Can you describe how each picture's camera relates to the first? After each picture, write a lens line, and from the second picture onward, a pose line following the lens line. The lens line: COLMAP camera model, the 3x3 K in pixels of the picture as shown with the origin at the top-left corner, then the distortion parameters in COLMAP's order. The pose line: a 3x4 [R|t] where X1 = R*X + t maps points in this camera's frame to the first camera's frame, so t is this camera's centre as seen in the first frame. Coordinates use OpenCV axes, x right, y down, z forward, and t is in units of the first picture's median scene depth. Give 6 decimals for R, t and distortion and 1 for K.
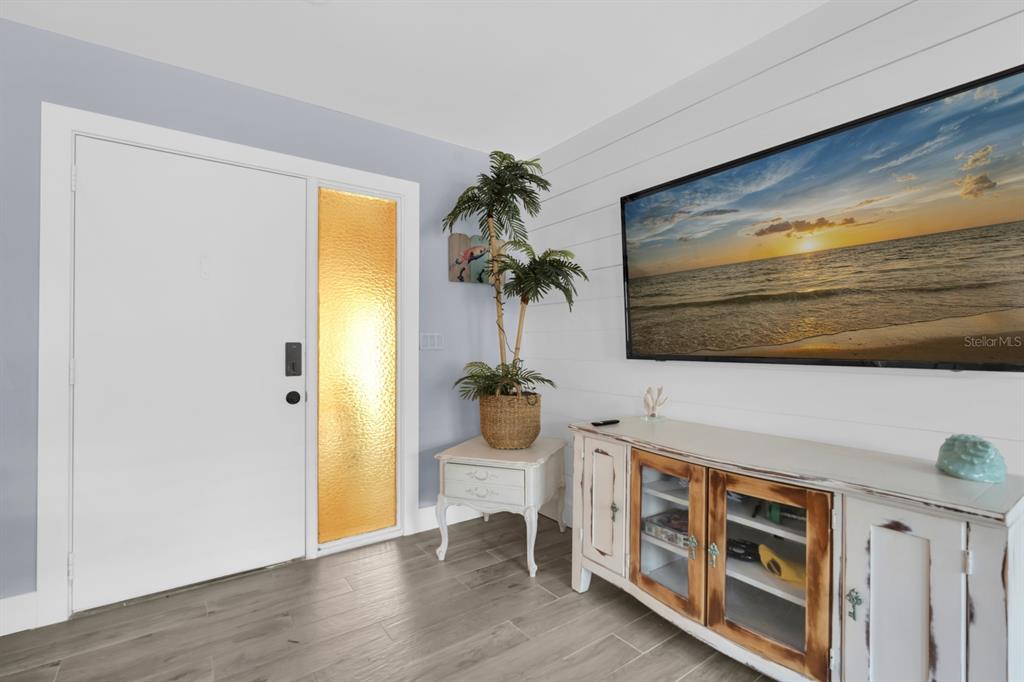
lens RADIAL K [[463.2, 0, 507.3], [0, 463.2, 342.8], [0, 0, 1]] dist [-0.004372, 0.003990]
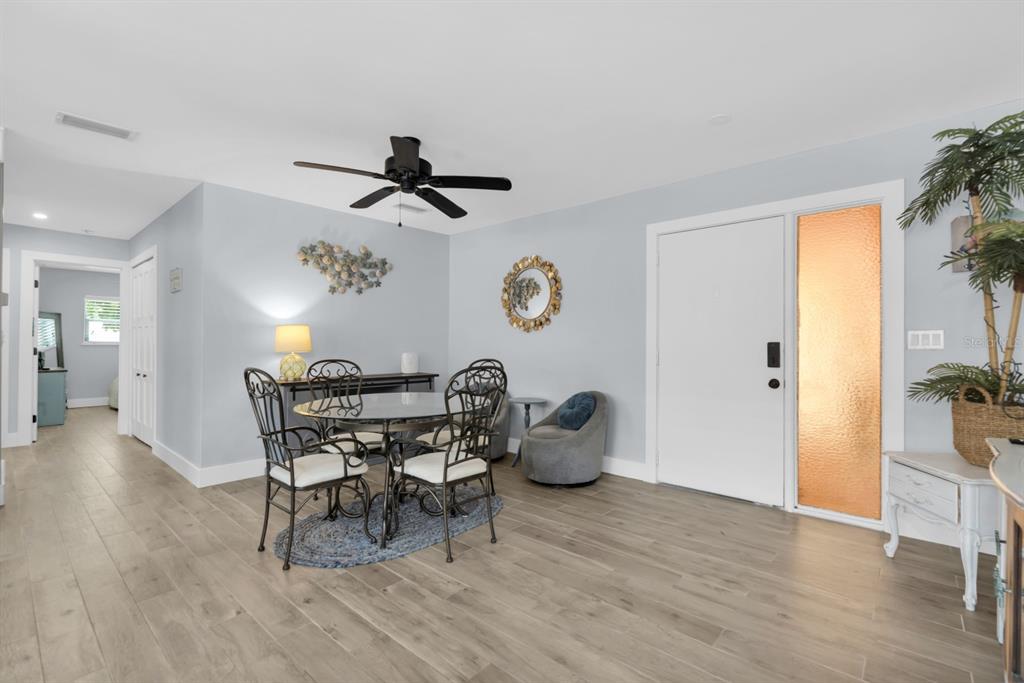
lens RADIAL K [[463.2, 0, 509.6], [0, 463.2, 343.3], [0, 0, 1]] dist [-0.004372, 0.003990]
pose [[0.225356, -0.001655, -0.974275, 0.742646], [0.002329, 0.999997, -0.001160, 0.002960], [0.974274, -0.002007, 0.225359, -0.042512]]
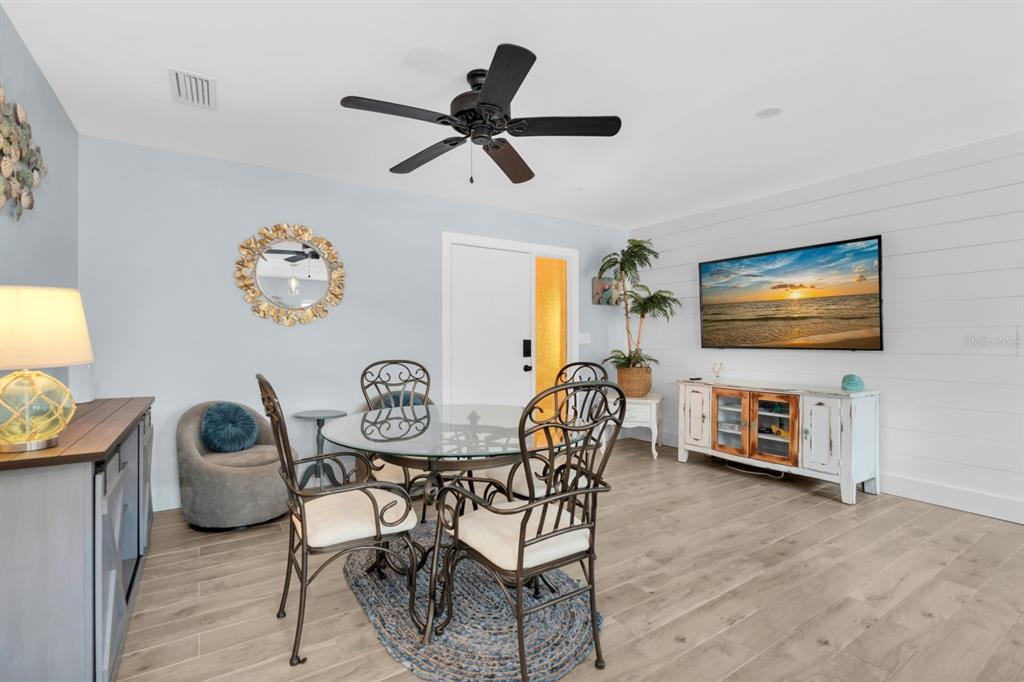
lens RADIAL K [[463.2, 0, 499.6], [0, 463.2, 341.5], [0, 0, 1]] dist [-0.004372, 0.003990]
pose [[0.999007, -0.000131, -0.044552, -0.551957], [0.000474, 0.999970, 0.007694, -0.008507], [0.044549, -0.007707, 0.998977, -1.057882]]
